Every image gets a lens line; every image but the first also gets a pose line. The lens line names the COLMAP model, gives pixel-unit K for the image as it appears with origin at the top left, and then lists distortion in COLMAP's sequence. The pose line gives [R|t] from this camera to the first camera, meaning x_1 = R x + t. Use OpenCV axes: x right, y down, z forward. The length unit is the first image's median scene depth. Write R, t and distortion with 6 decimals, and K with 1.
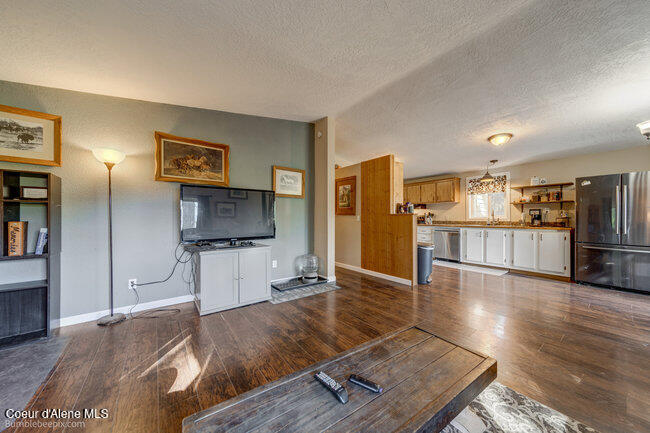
lens RADIAL K [[221.4, 0, 325.0], [0, 221.4, 216.5], [0, 0, 1]] dist [0.001193, 0.000212]
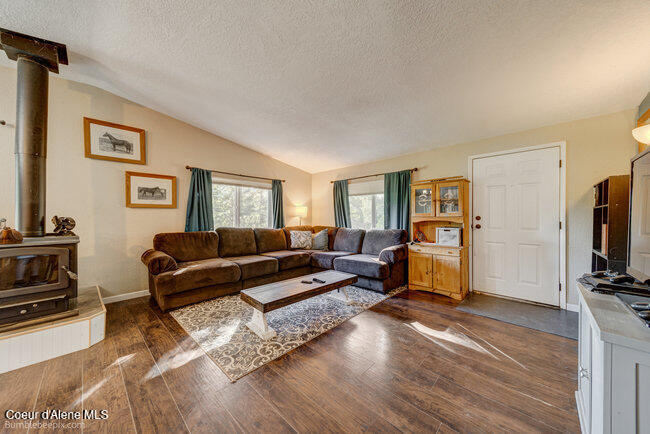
lens RADIAL K [[221.4, 0, 325.0], [0, 221.4, 217.0], [0, 0, 1]] dist [0.001193, 0.000212]
pose [[-0.980919, 0.001102, -0.194413, 0.157551], [0.001778, 0.999993, -0.003300, -0.010491], [0.194408, -0.003583, -0.980914, 1.209893]]
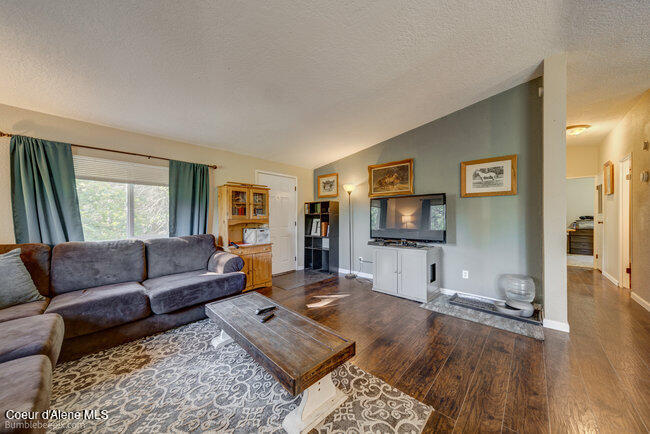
lens RADIAL K [[221.4, 0, 325.0], [0, 221.4, 217.0], [0, 0, 1]] dist [0.001193, 0.000212]
pose [[0.196797, -0.004836, -0.980432, 0.666828], [0.008734, 0.999957, -0.003179, -0.018862], [0.980405, -0.007937, 0.196830, 0.362532]]
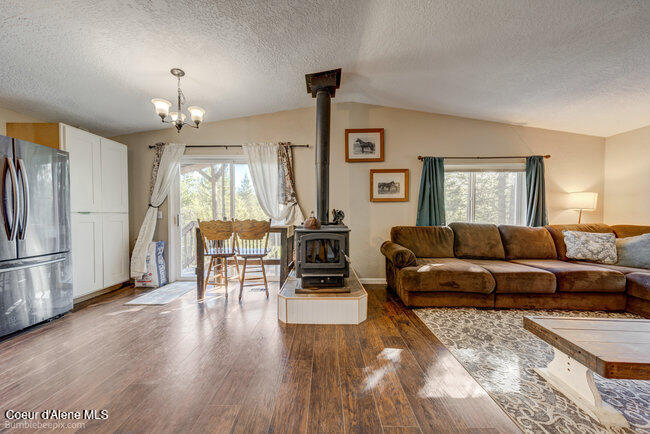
lens RADIAL K [[221.4, 0, 325.0], [0, 221.4, 217.0], [0, 0, 1]] dist [0.001193, 0.000212]
pose [[-0.806150, -0.006067, 0.591681, 0.368303], [0.001320, 0.999926, 0.012052, 0.003659], [-0.591710, 0.010497, -0.806082, 1.090880]]
